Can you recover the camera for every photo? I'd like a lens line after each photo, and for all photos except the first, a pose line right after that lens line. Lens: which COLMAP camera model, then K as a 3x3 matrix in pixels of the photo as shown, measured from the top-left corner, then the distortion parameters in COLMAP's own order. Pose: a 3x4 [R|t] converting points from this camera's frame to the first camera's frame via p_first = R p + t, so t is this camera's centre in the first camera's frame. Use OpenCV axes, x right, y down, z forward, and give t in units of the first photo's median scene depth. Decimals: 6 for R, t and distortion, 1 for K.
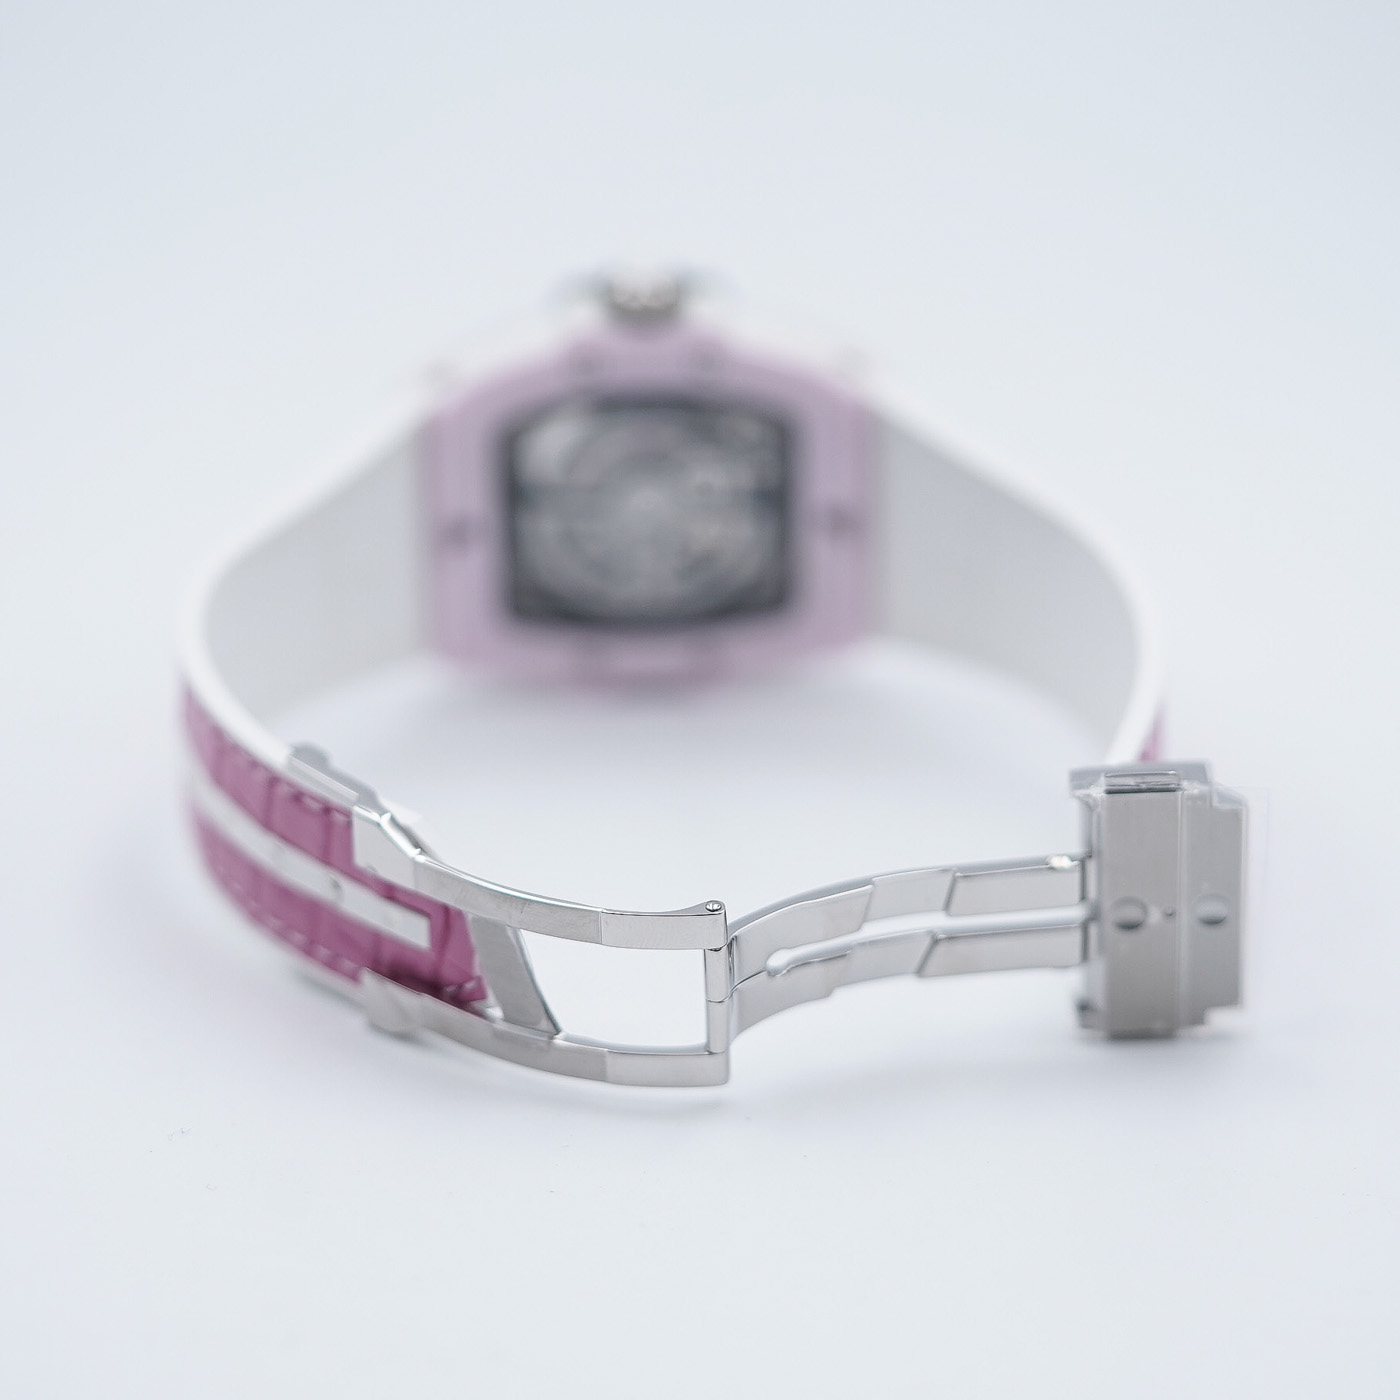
lens RADIAL K [[8167.8, 0, 699.9], [0, 8167.8, 700.2], [0, 0, 1]] dist [-0.765033, 0.000000]
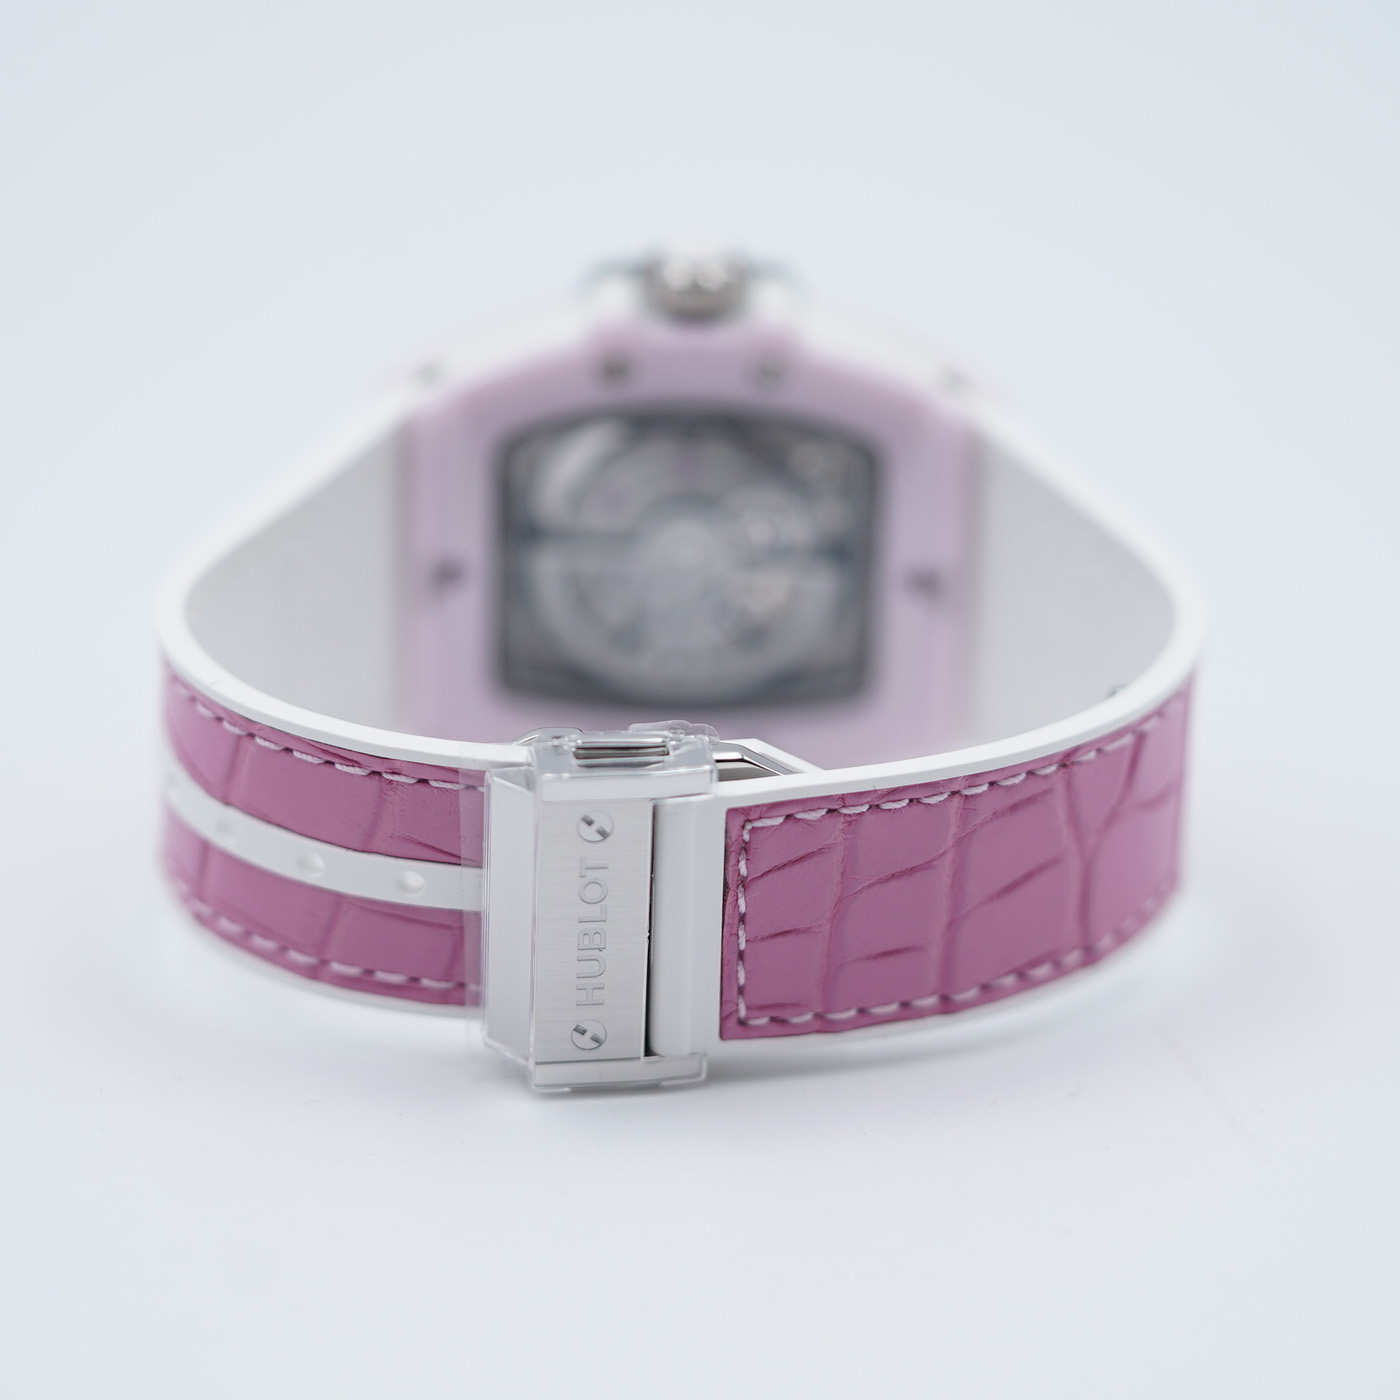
lens RADIAL K [[8167.8, 0, 700.4], [0, 8167.8, 699.8], [0, 0, 1]] dist [-0.765033, 0.000000]
pose [[0.998833, 0.048284, -0.001372, -0.003321], [-0.048284, 0.998834, 0.000339, -0.010283], [0.001387, -0.000273, 0.999999, 0.228419]]
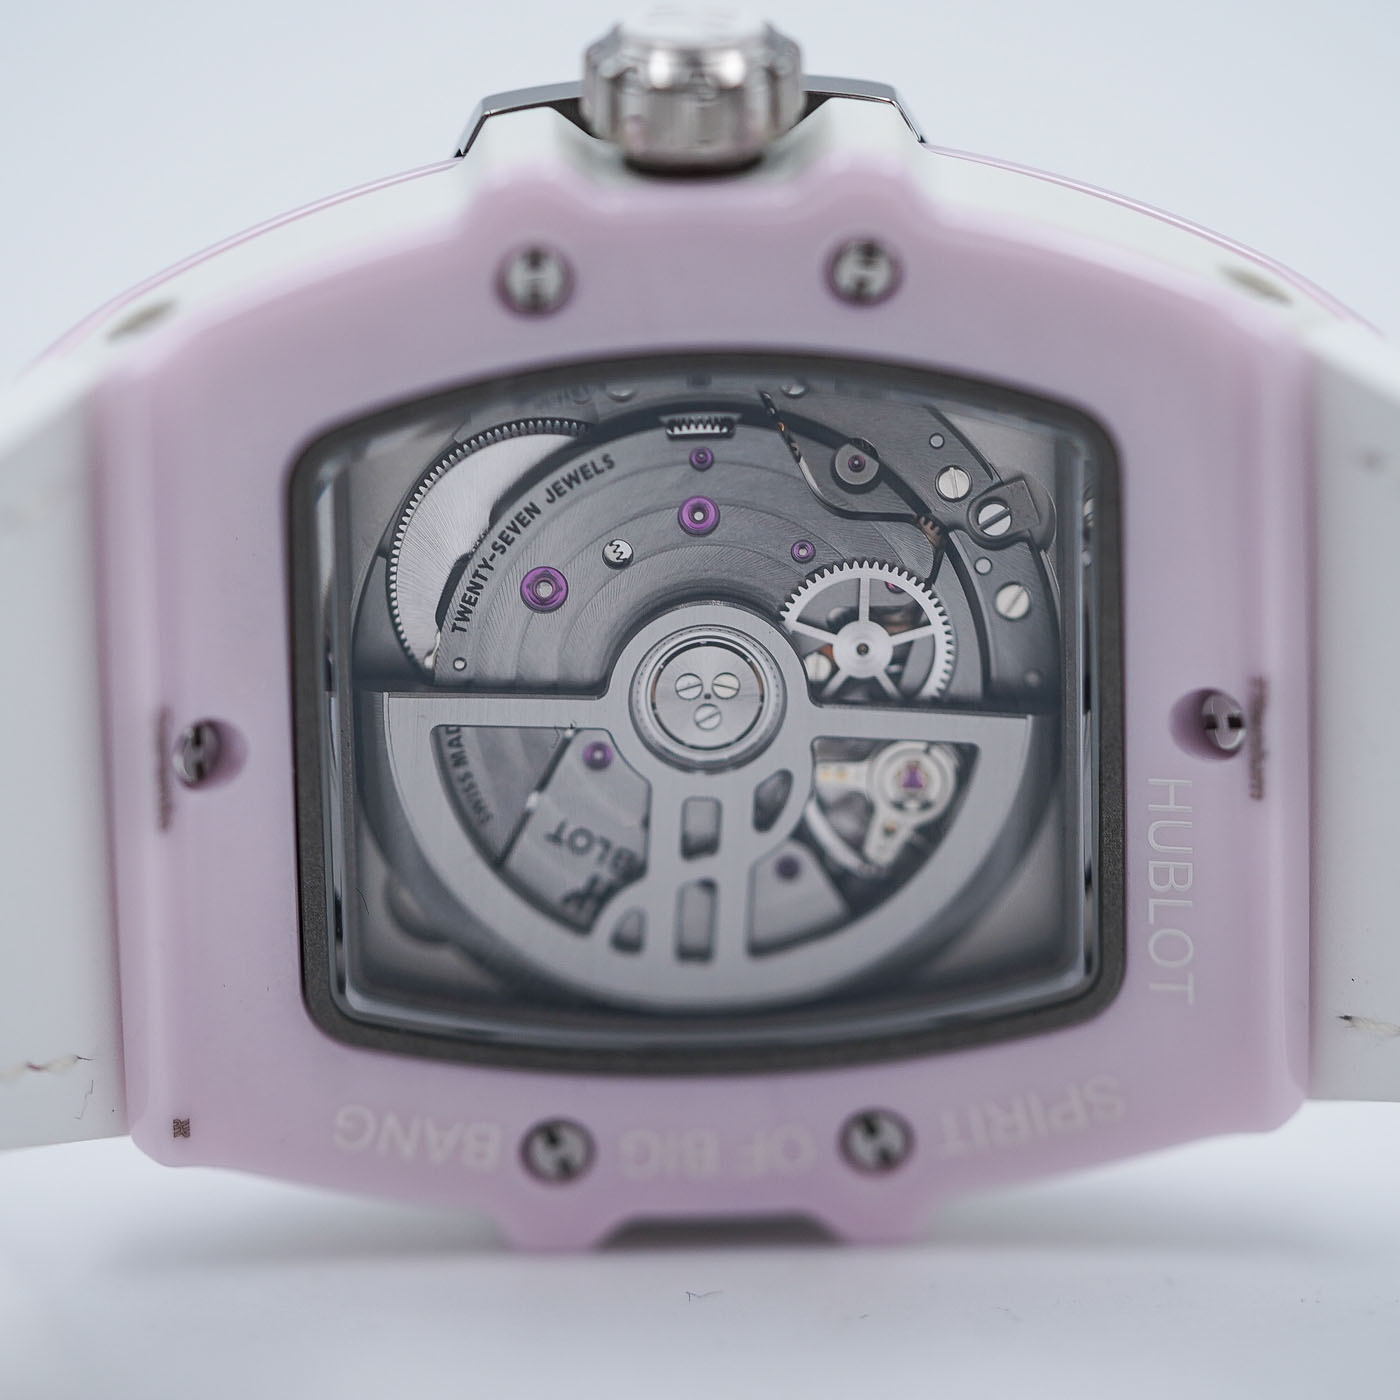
lens RADIAL K [[8167.8, 0, 699.7], [0, 8167.8, 700.0], [0, 0, 1]] dist [-0.765033, 0.000000]
pose [[0.999944, -0.006119, -0.008593, -0.003515], [0.006831, 0.996316, 0.085484, -0.054098], [0.008038, -0.085538, 0.996302, 0.639917]]
